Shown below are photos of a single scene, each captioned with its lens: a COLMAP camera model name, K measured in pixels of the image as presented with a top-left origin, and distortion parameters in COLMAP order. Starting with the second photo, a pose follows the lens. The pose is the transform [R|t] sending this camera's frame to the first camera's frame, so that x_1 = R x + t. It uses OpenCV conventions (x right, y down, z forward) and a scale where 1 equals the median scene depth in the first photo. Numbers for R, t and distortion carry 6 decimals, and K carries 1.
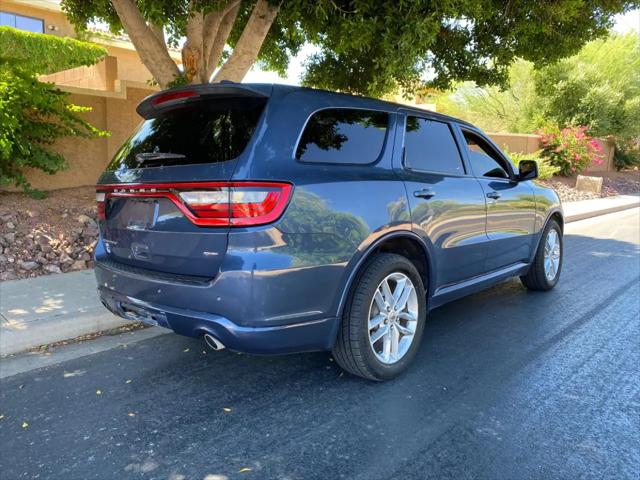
lens RADIAL K [[493.9, 0, 311.8], [0, 493.9, 236.9], [0, 0, 1]] dist [0.006940, -0.003498]
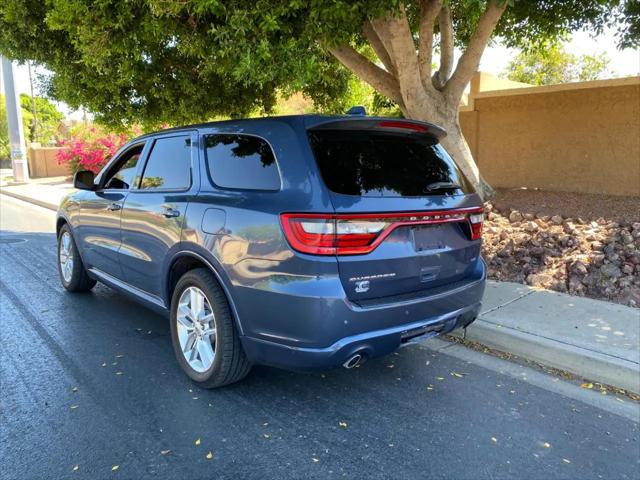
lens RADIAL K [[493.9, 0, 324.9], [0, 493.9, 242.0], [0, 0, 1]] dist [0.006940, -0.003498]
pose [[-0.100646, 0.144250, -0.984410, 1.067769], [-0.146877, 0.976438, 0.158099, -0.186500], [0.984021, 0.160499, -0.077088, 1.196682]]
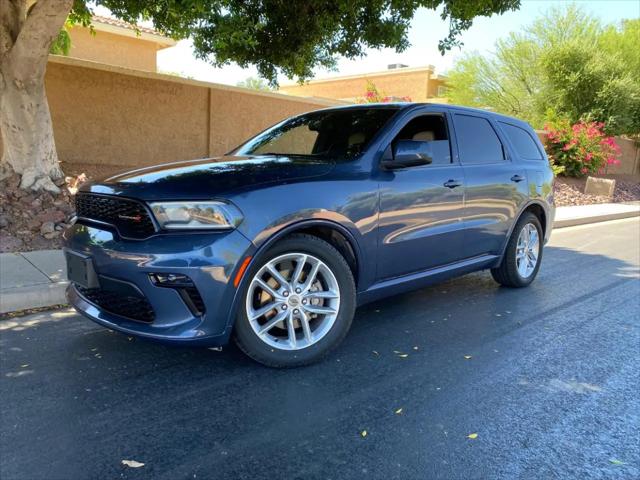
lens RADIAL K [[493.9, 0, 318.6], [0, 493.9, 240.1], [0, 0, 1]] dist [0.006940, -0.003498]
pose [[0.997891, 0.031557, -0.056722, 0.398504], [-0.031121, 0.999479, 0.008538, -0.012468], [0.056962, -0.006755, 0.998354, 0.304605]]
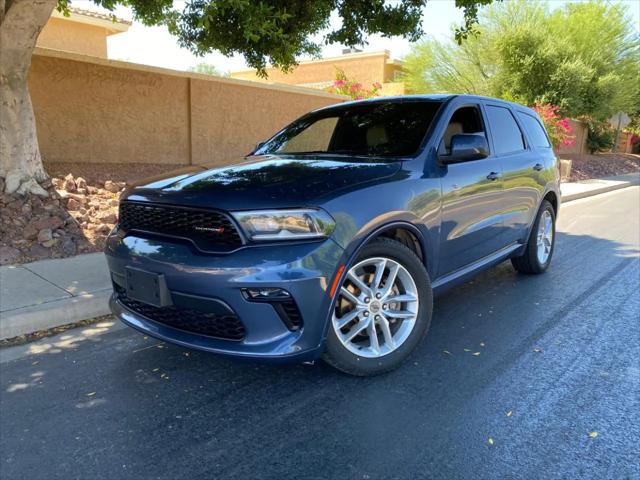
lens RADIAL K [[493.9, 0, 320.1], [0, 493.9, 243.7], [0, 0, 1]] dist [0.006940, -0.003498]
pose [[0.998949, -0.013192, 0.043898, 0.265920], [0.011346, 0.999052, 0.042025, -0.029503], [-0.044411, -0.041482, 0.998152, 0.324276]]
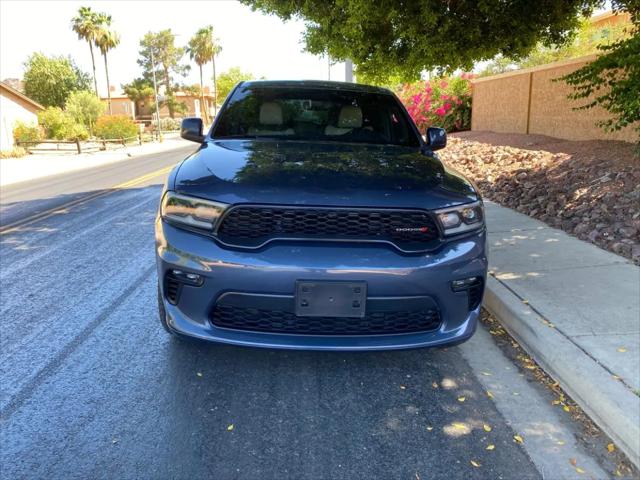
lens RADIAL K [[493.9, 0, 304.8], [0, 493.9, 234.6], [0, 0, 1]] dist [0.006940, -0.003498]
pose [[-0.721780, 0.147767, -0.676164, 0.647915], [-0.097554, 0.945470, 0.310756, -0.192196], [0.685213, 0.290260, -0.668006, 1.356498]]
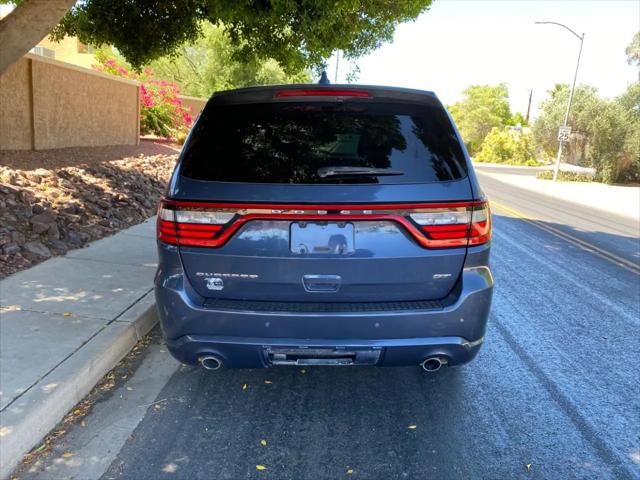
lens RADIAL K [[493.9, 0, 321.3], [0, 493.9, 241.1], [0, 0, 1]] dist [0.006940, -0.003498]
pose [[0.751638, -0.112560, 0.649901, -0.455806], [0.052016, 0.992378, 0.111716, -0.069770], [-0.657522, -0.050165, 0.751764, 0.198973]]
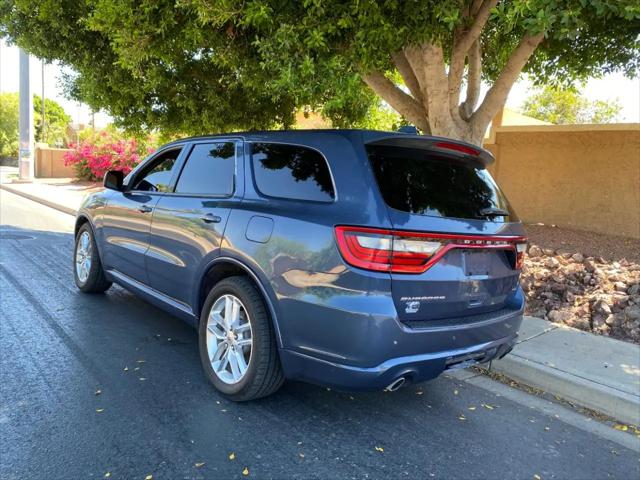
lens RADIAL K [[493.9, 0, 324.9], [0, 493.9, 242.3], [0, 0, 1]] dist [0.006940, -0.003498]
pose [[-0.100080, 0.091625, -0.990752, 1.063568], [-0.223480, 0.968239, 0.112118, -0.166072], [0.969557, 0.232634, -0.076425, 1.141699]]
